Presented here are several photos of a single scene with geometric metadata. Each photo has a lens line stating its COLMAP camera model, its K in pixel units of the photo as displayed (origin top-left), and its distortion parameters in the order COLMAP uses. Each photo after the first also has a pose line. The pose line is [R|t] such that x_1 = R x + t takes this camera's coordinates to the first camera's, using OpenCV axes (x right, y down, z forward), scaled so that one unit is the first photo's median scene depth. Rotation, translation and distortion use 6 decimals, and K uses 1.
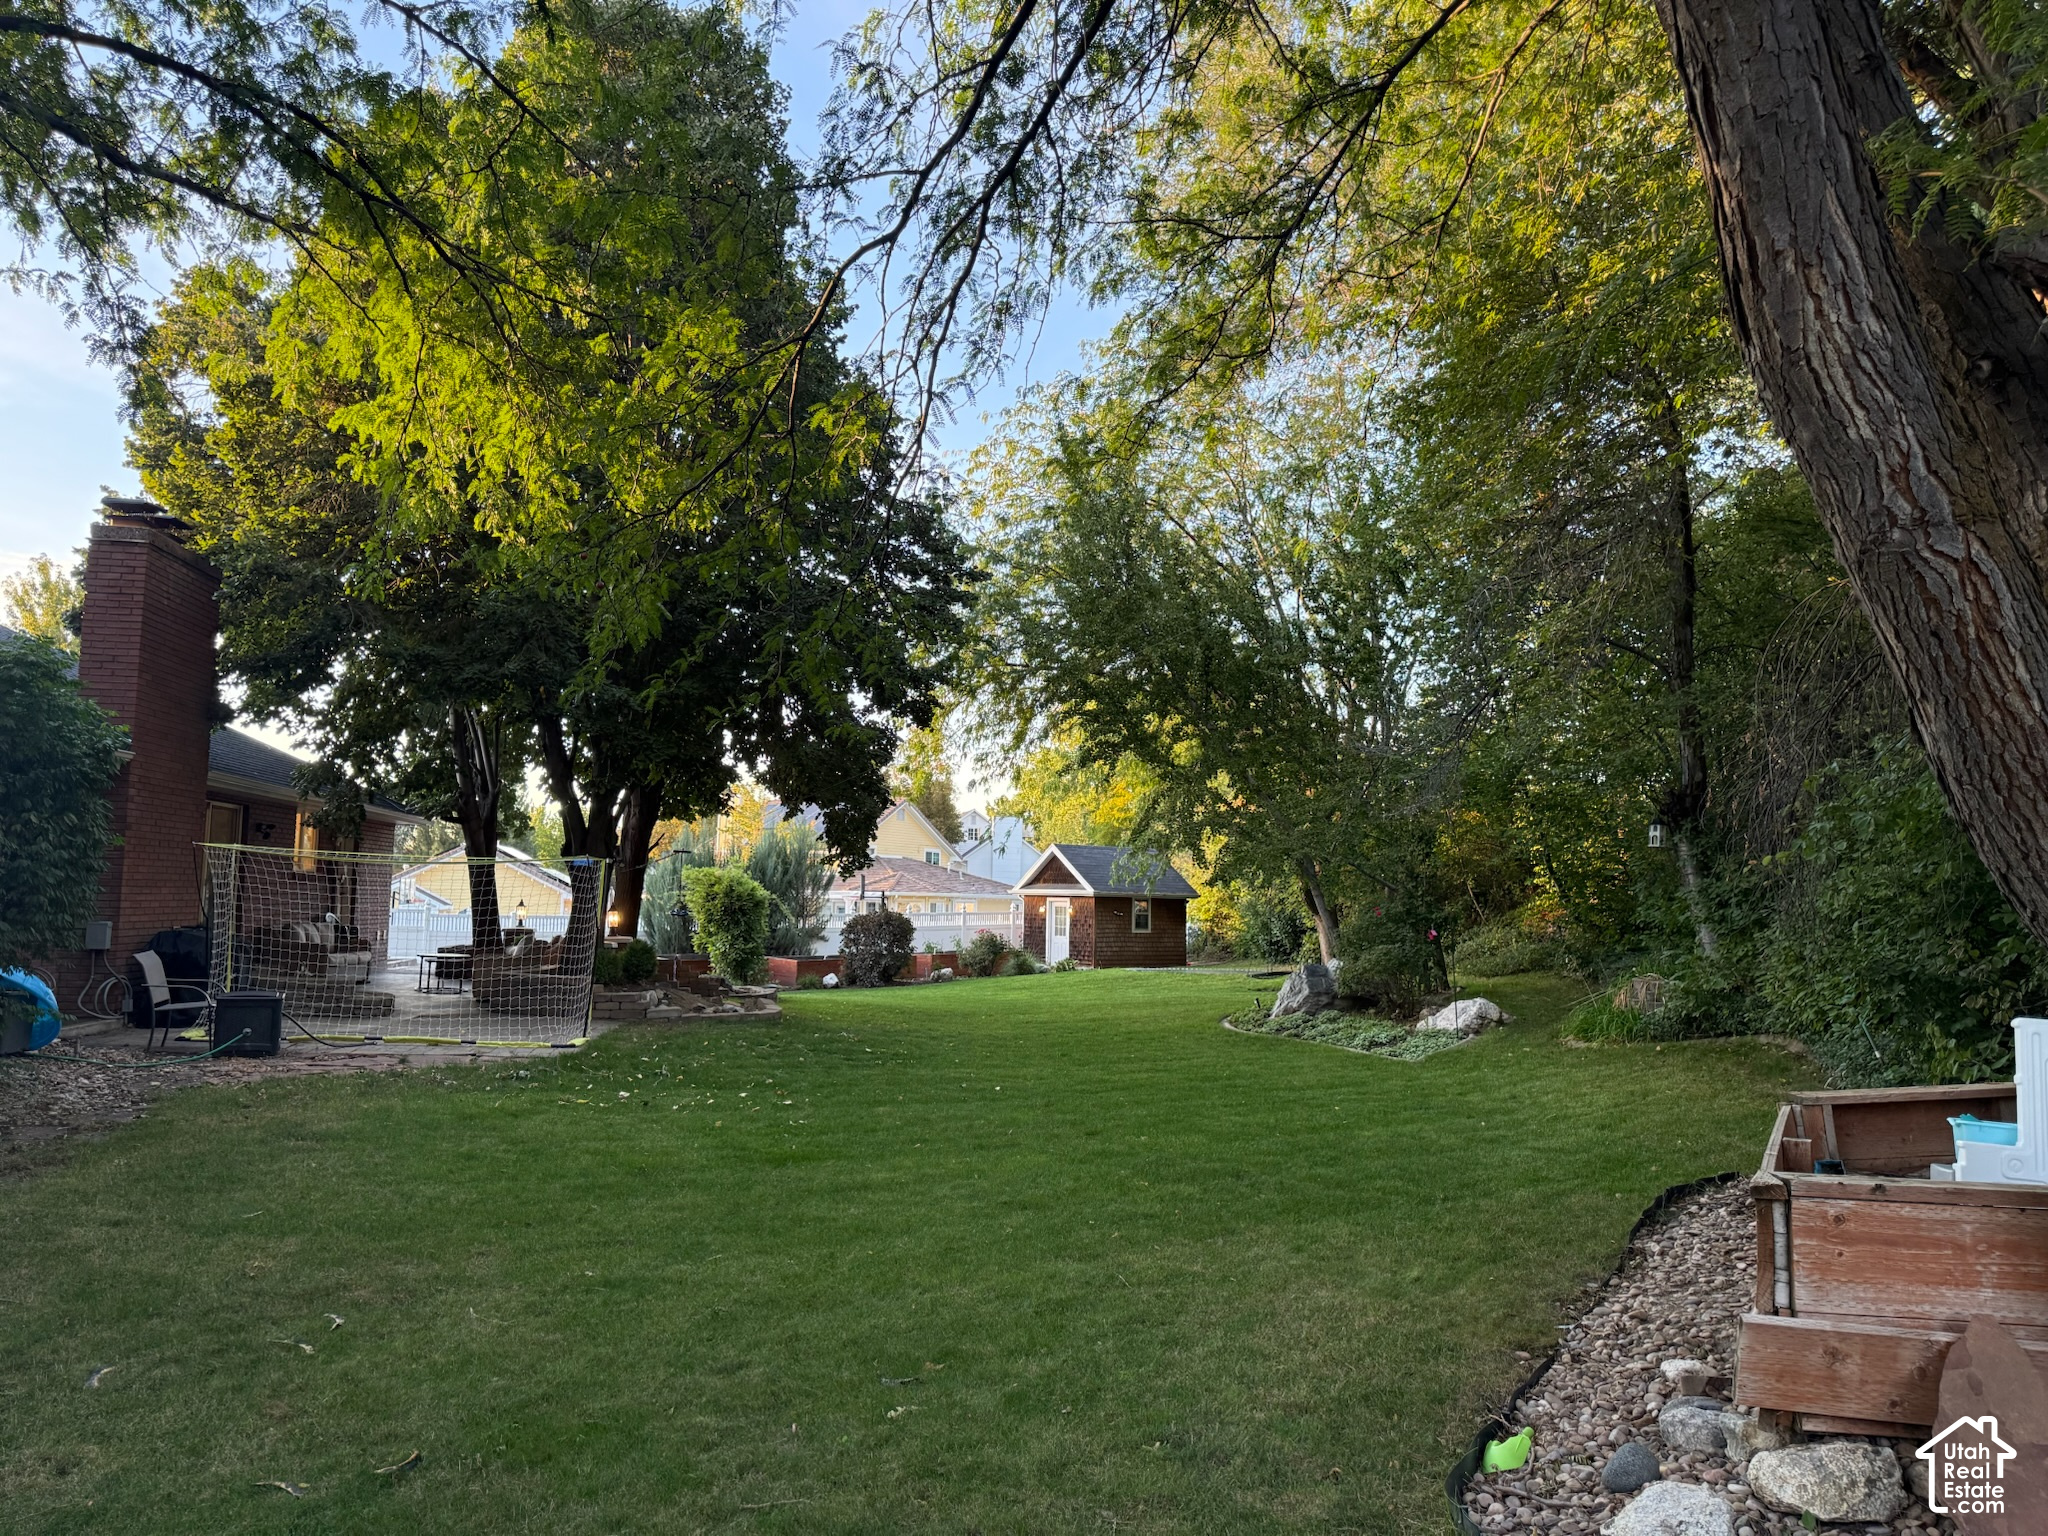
lens RADIAL K [[1435.6, 0, 1024.0], [0, 1435.6, 768.0], [0, 0, 1]] dist [0.070095, -0.075923]
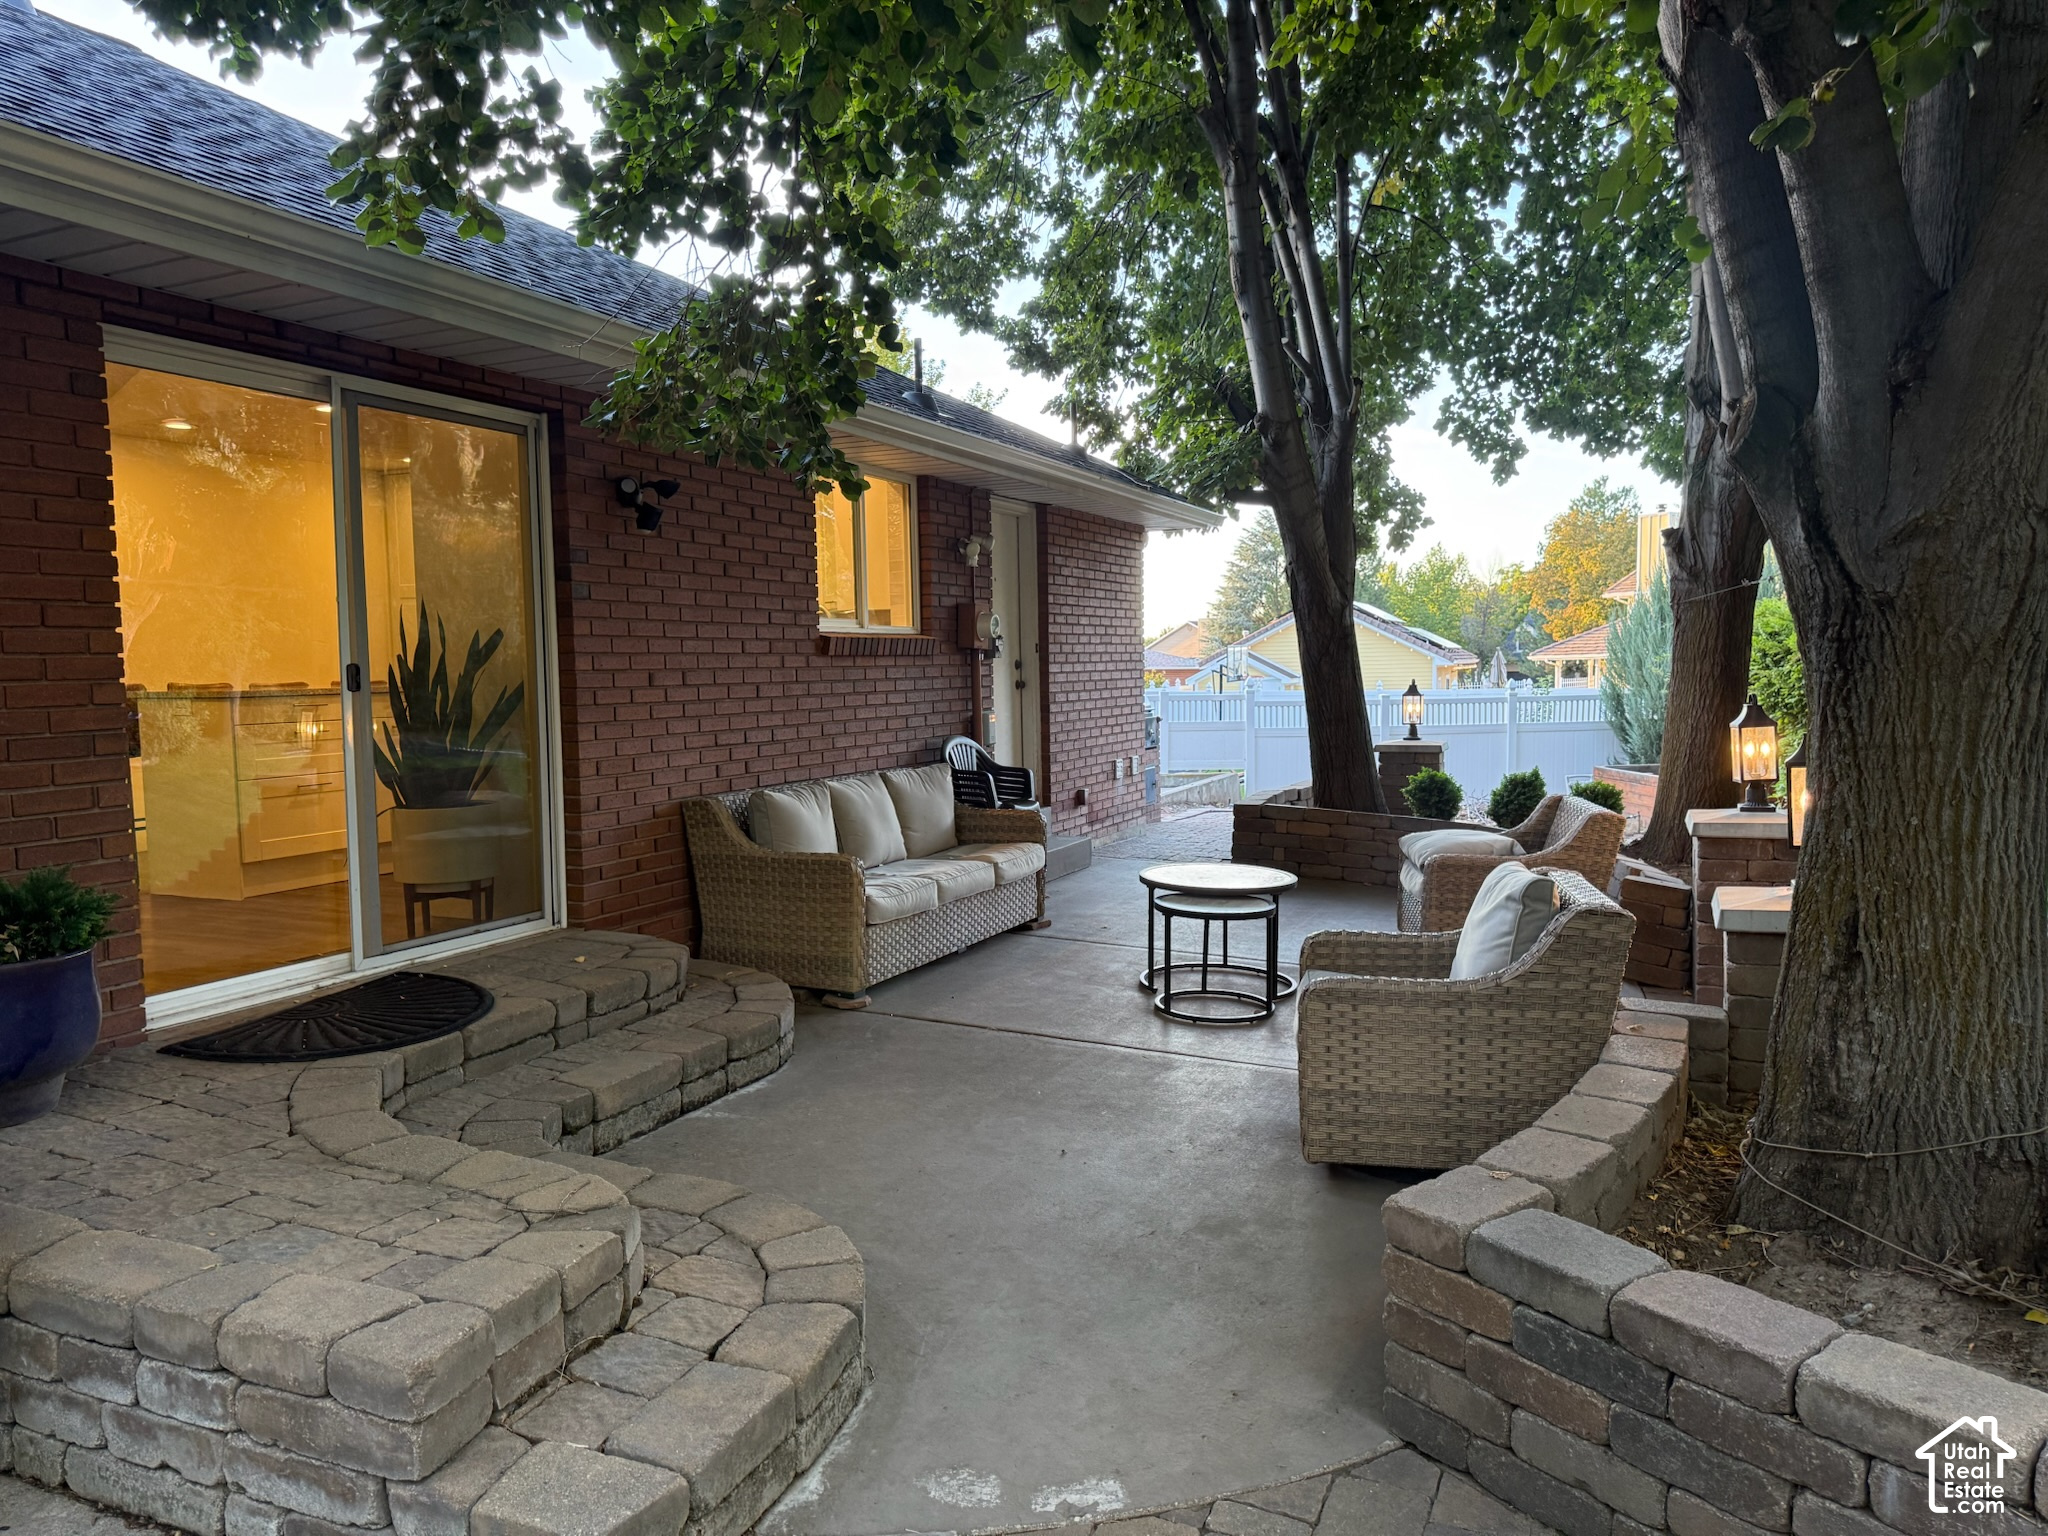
lens RADIAL K [[1435.6, 0, 1024.0], [0, 1435.6, 768.0], [0, 0, 1]] dist [0.070095, -0.075923]
pose [[0.842619, 0.010625, -0.538405, -0.207116], [0.077908, 0.986882, 0.141404, 0.044760], [0.532845, -0.161096, 0.830737, 0.557758]]
